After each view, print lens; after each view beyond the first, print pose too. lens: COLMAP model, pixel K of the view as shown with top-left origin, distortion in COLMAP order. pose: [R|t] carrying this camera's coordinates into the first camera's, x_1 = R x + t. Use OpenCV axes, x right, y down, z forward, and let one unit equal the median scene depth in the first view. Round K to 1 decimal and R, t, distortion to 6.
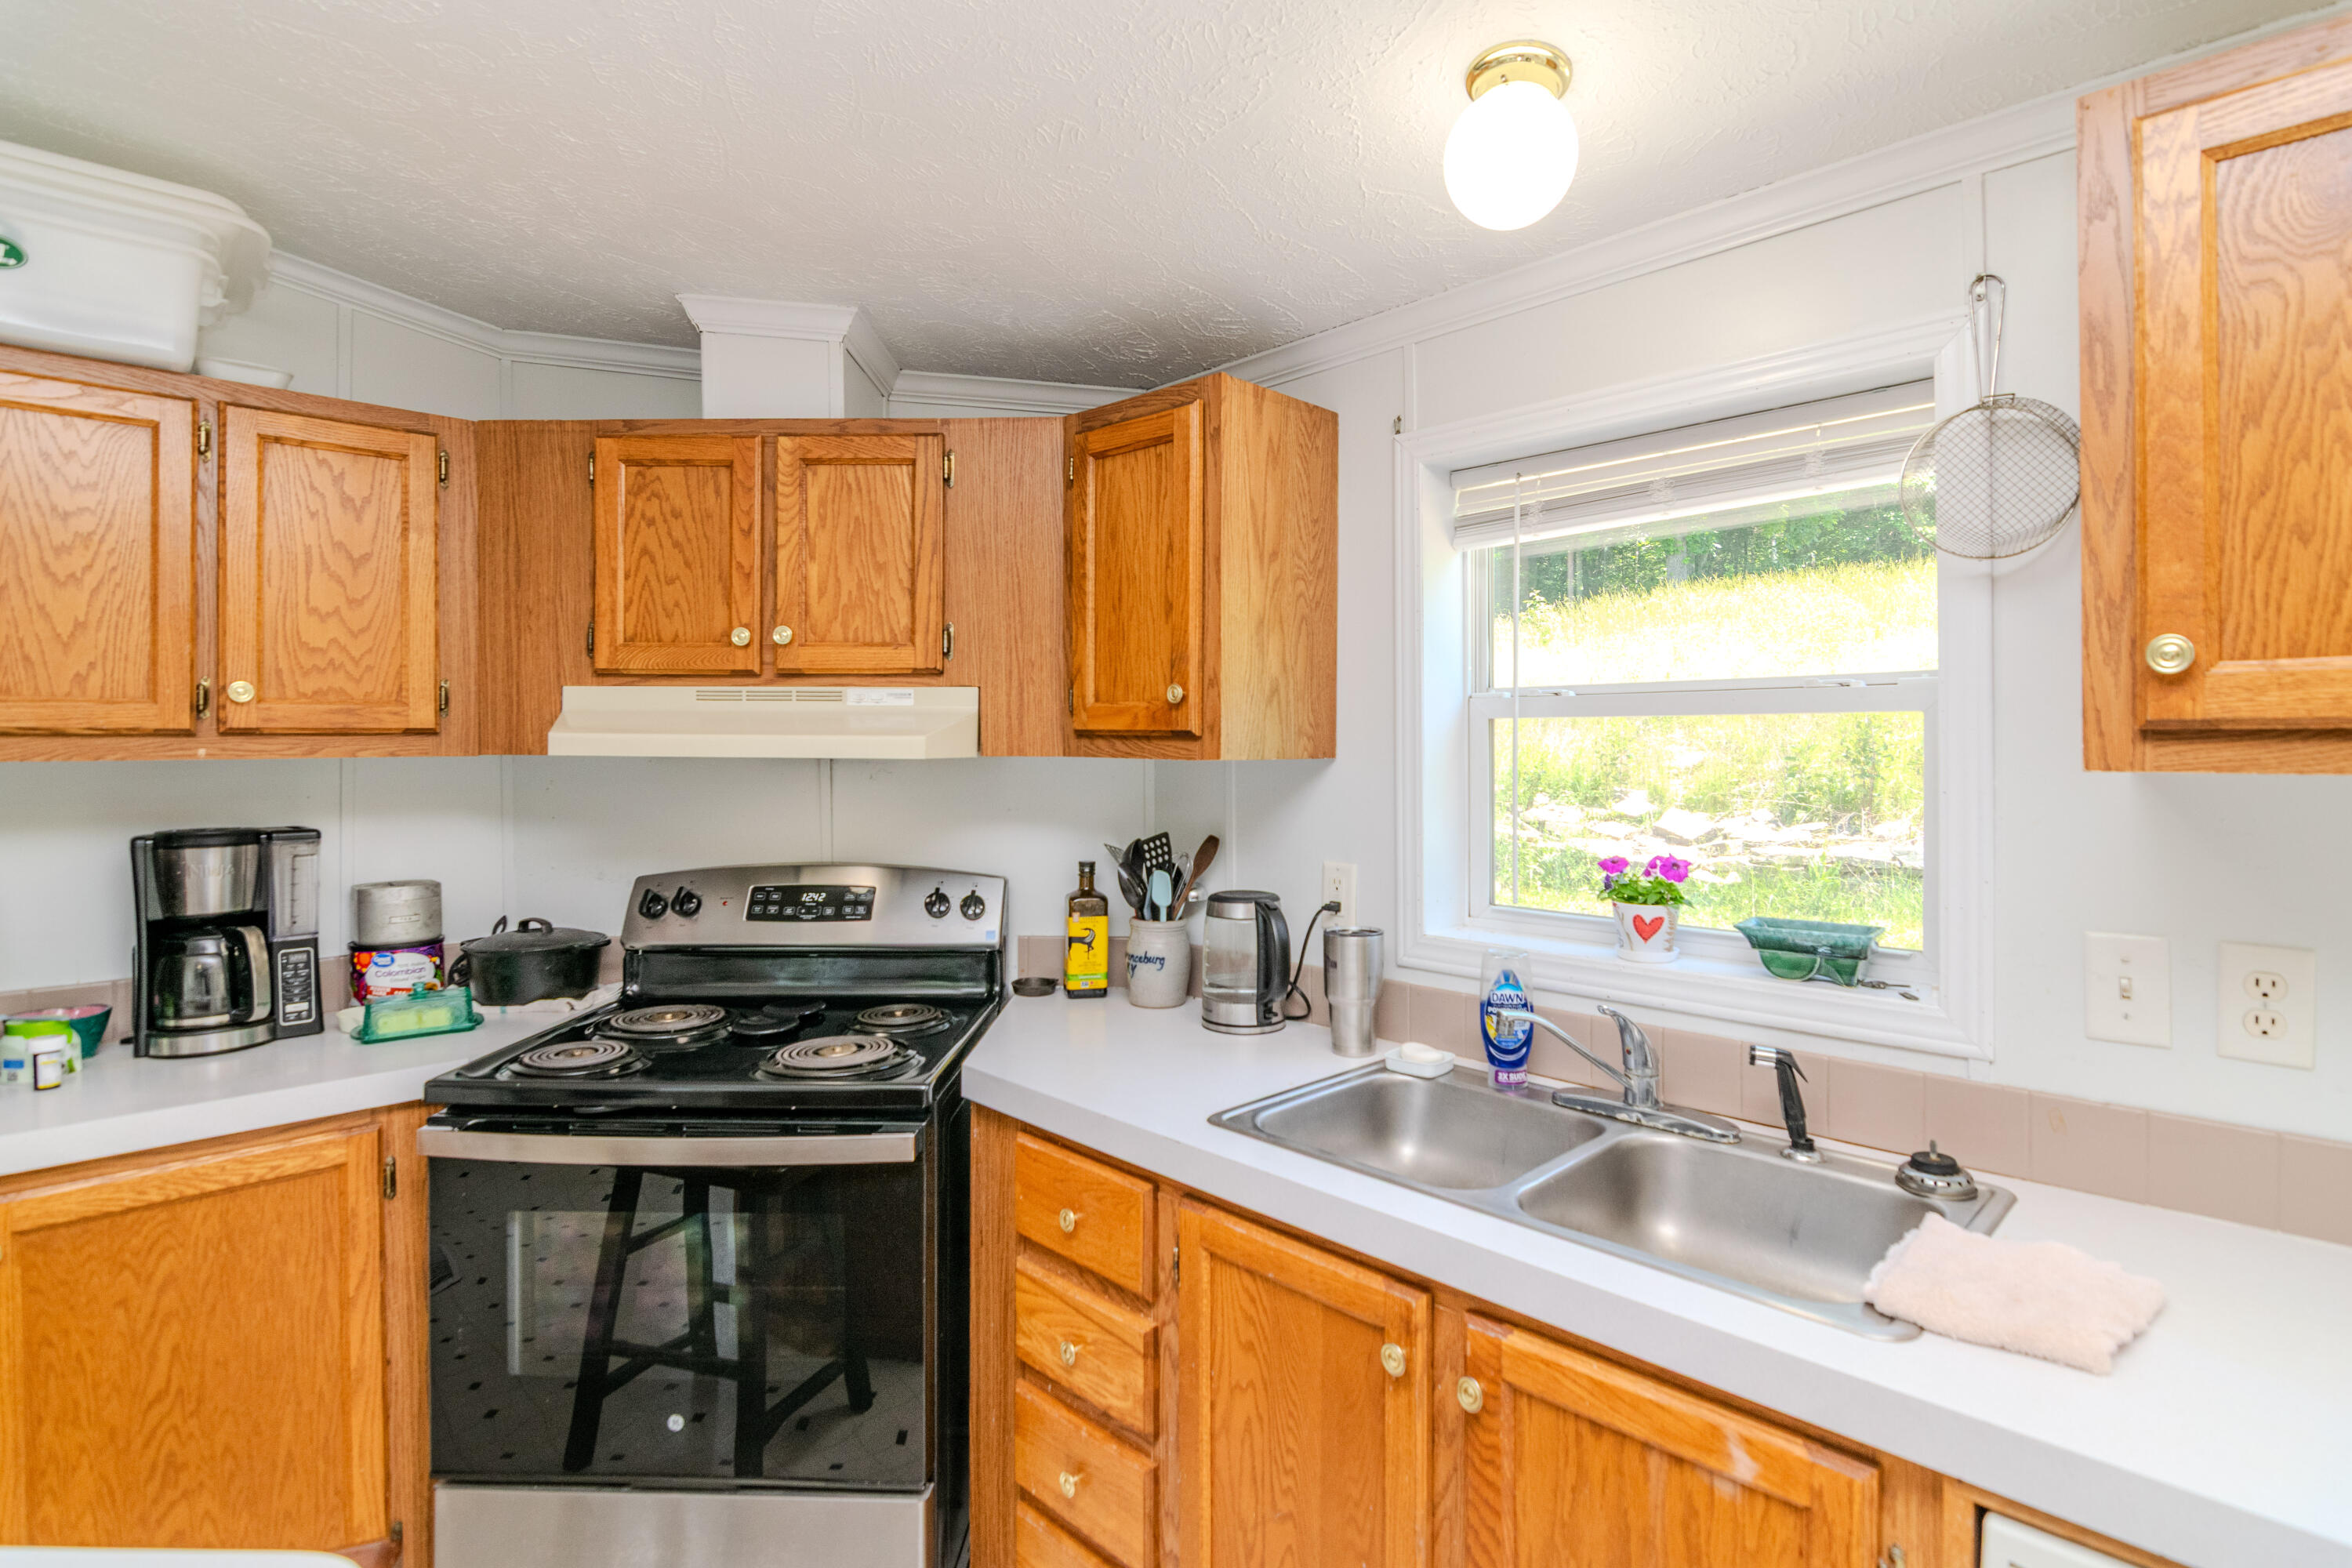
lens RADIAL K [[1142.4, 0, 1194.7], [0, 1142.4, 745.0], [0, 0, 1]] dist [-0.012356, -0.004740]
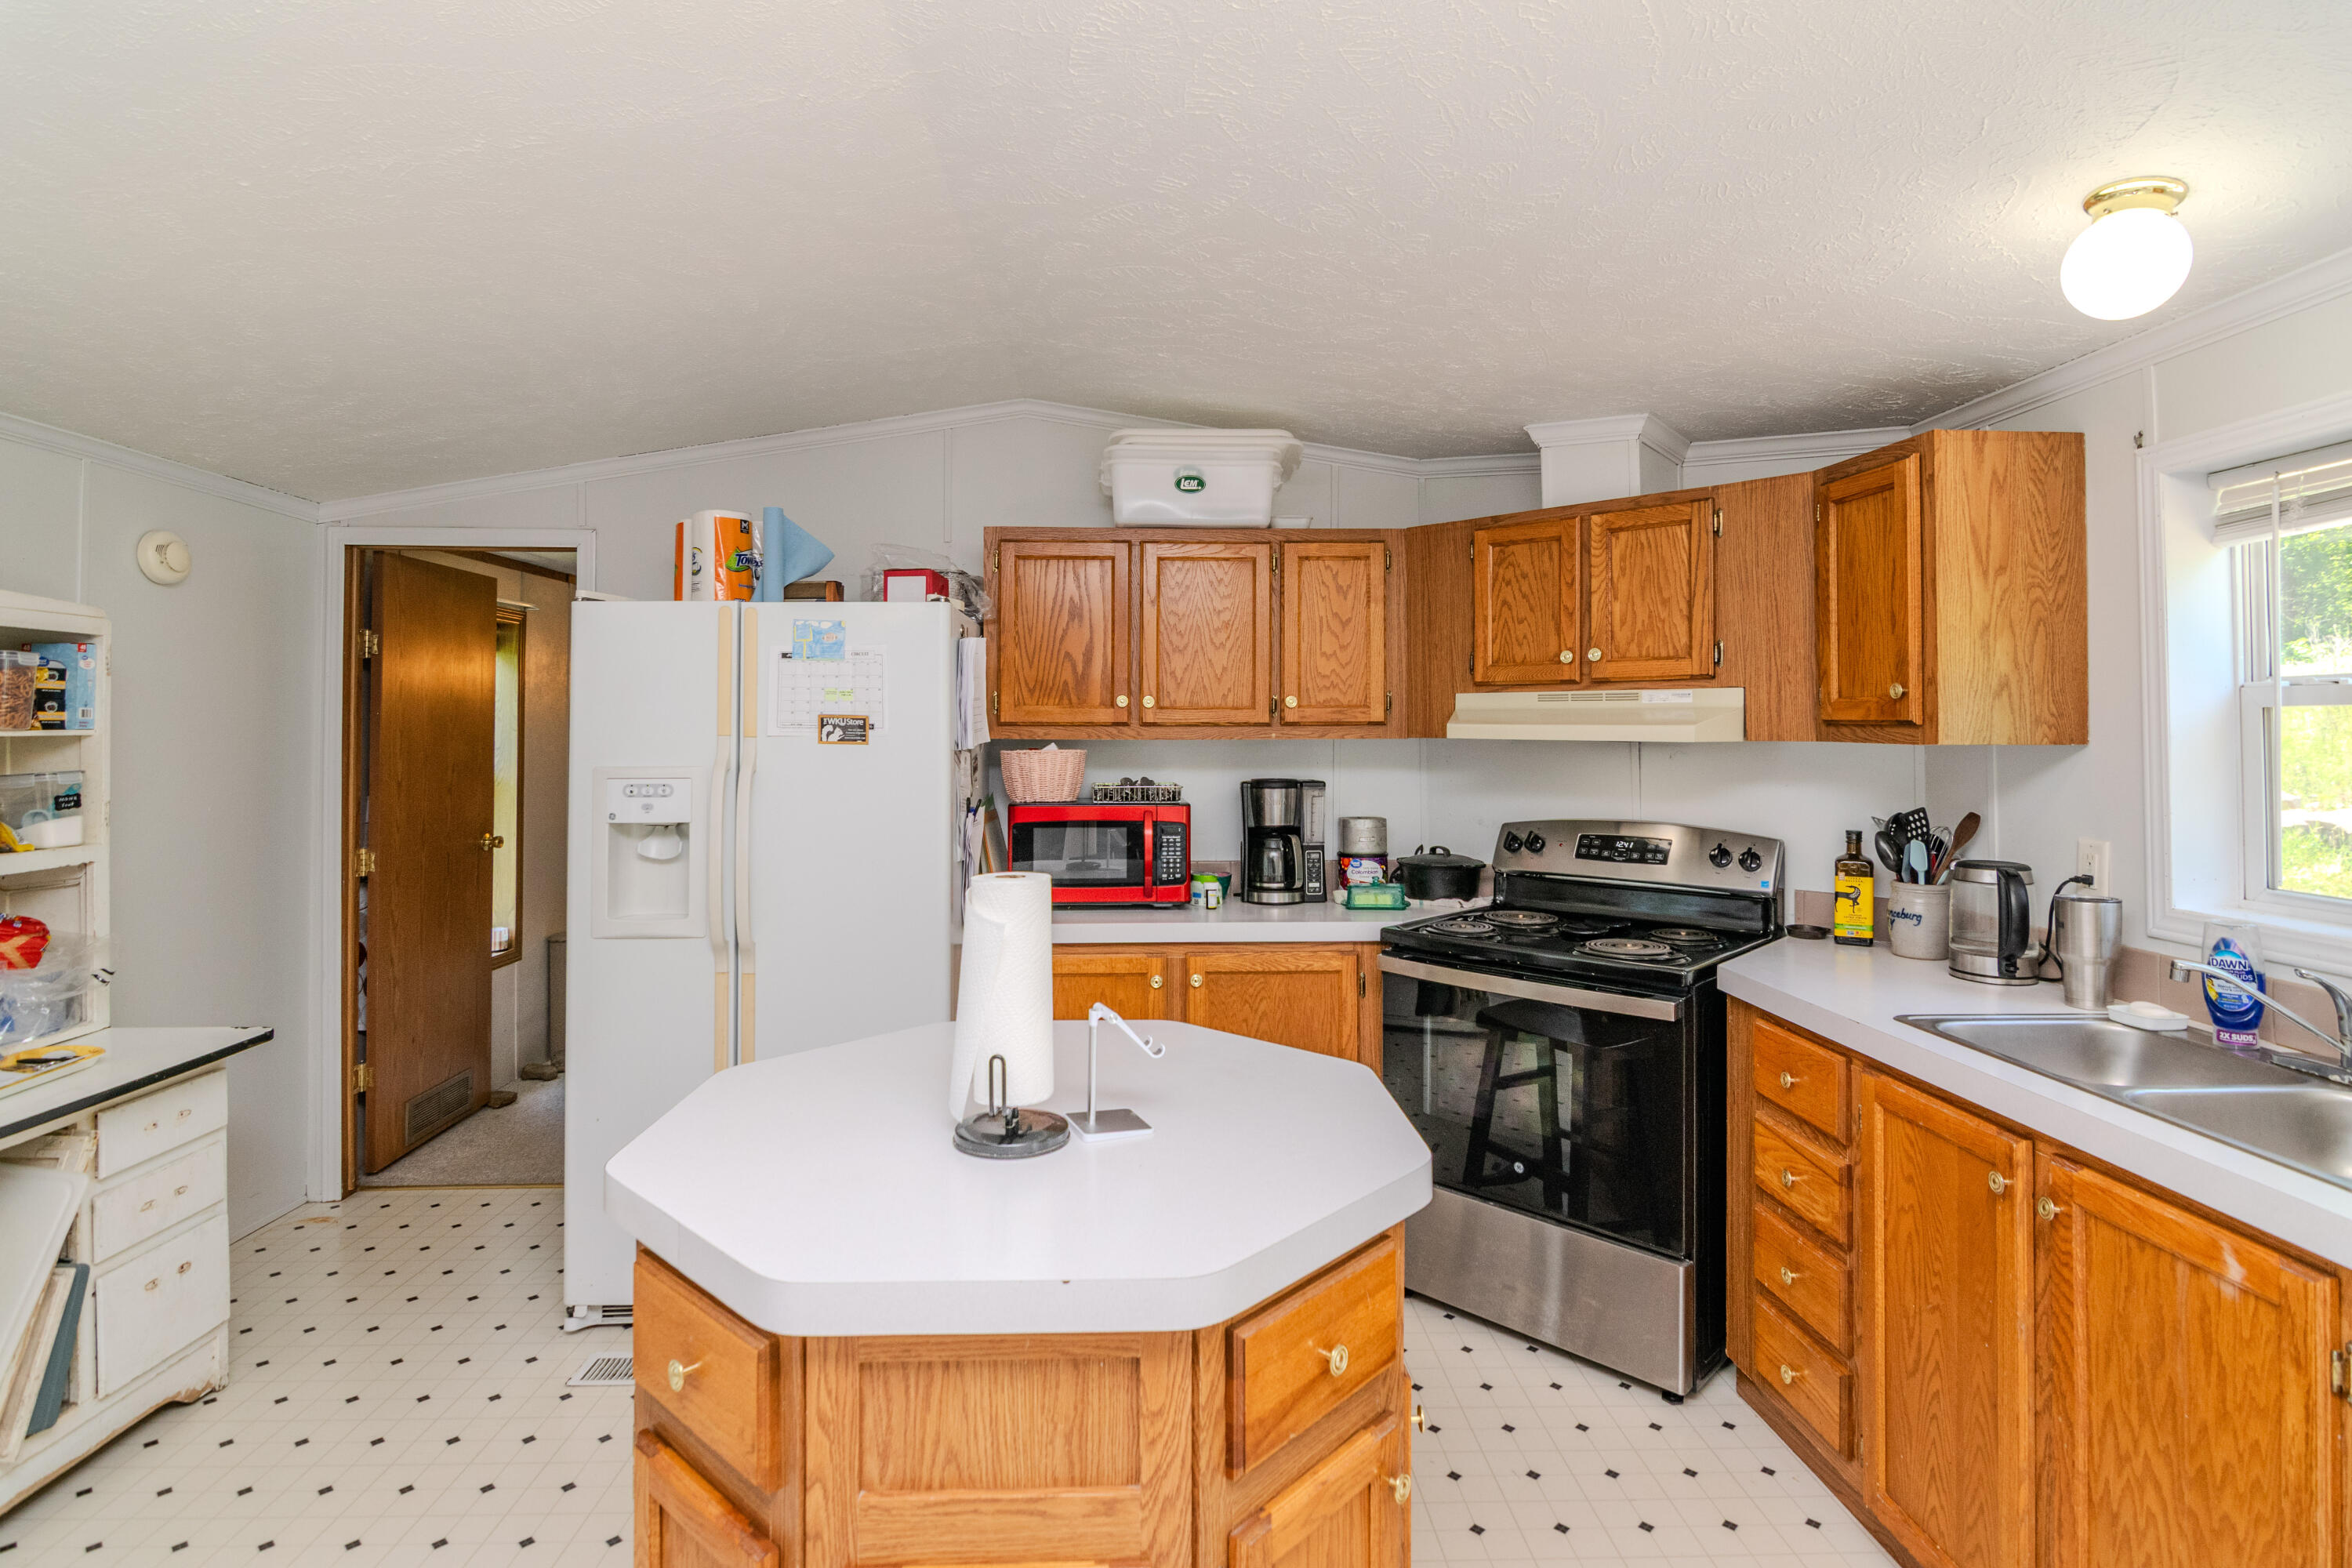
lens RADIAL K [[1153.7, 0, 1174.4], [0, 1153.7, 712.6], [0, 0, 1]] dist [0.000640, -0.006060]
pose [[0.729403, -0.010305, -0.684006, 0.244805], [-0.001892, 0.999852, -0.017081, 0.001467], [0.684081, 0.013753, 0.729276, -0.415910]]
